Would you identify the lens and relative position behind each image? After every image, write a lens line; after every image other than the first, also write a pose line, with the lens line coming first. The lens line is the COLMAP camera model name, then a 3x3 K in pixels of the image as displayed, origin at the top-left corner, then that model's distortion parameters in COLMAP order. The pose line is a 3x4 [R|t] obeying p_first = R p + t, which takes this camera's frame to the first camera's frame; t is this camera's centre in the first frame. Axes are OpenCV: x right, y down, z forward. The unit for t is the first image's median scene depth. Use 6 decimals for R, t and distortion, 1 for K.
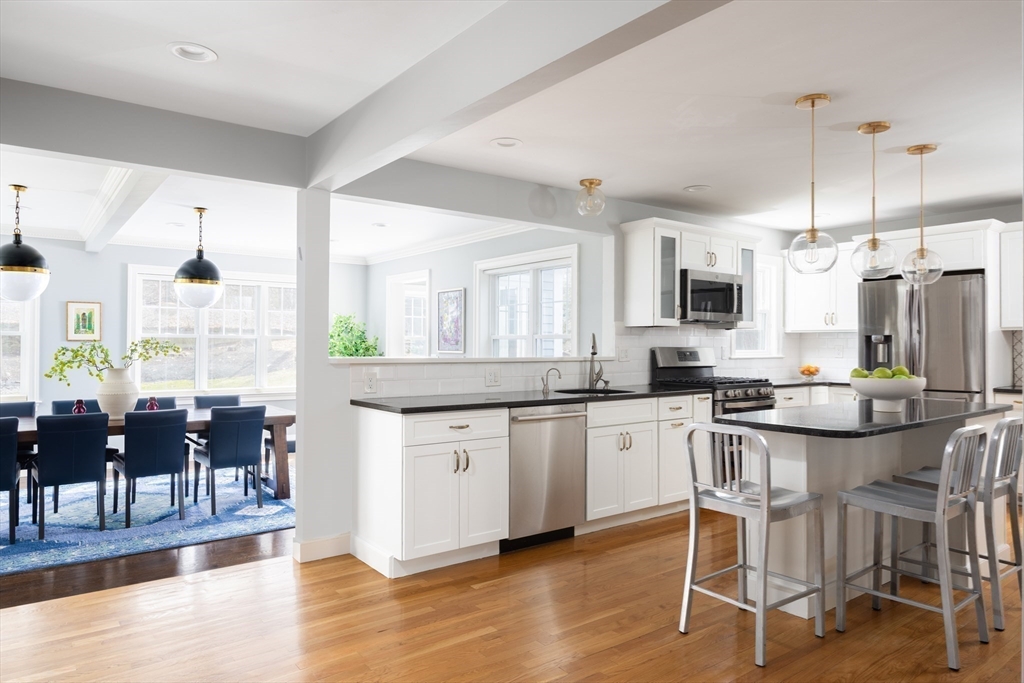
lens RADIAL K [[653.0, 0, 512.0], [0, 653.0, 341.5], [0, 0, 1]] dist [-0.001592, 0.000551]
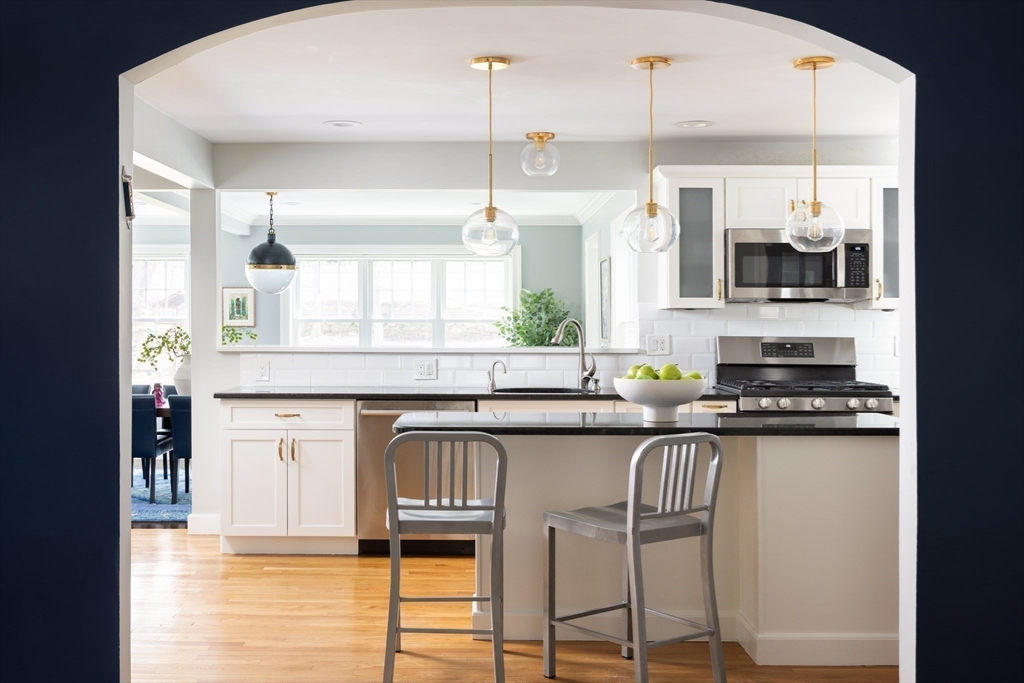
lens RADIAL K [[1037.3, 0, 512.0], [0, 1037.3, 341.5], [0, 0, 1]] dist [0.005068, -0.001725]
pose [[0.836957, 0.007736, -0.547214, 0.698499], [0.002446, 0.999837, 0.017876, -0.007634], [0.547263, -0.016300, 0.836802, -0.098633]]
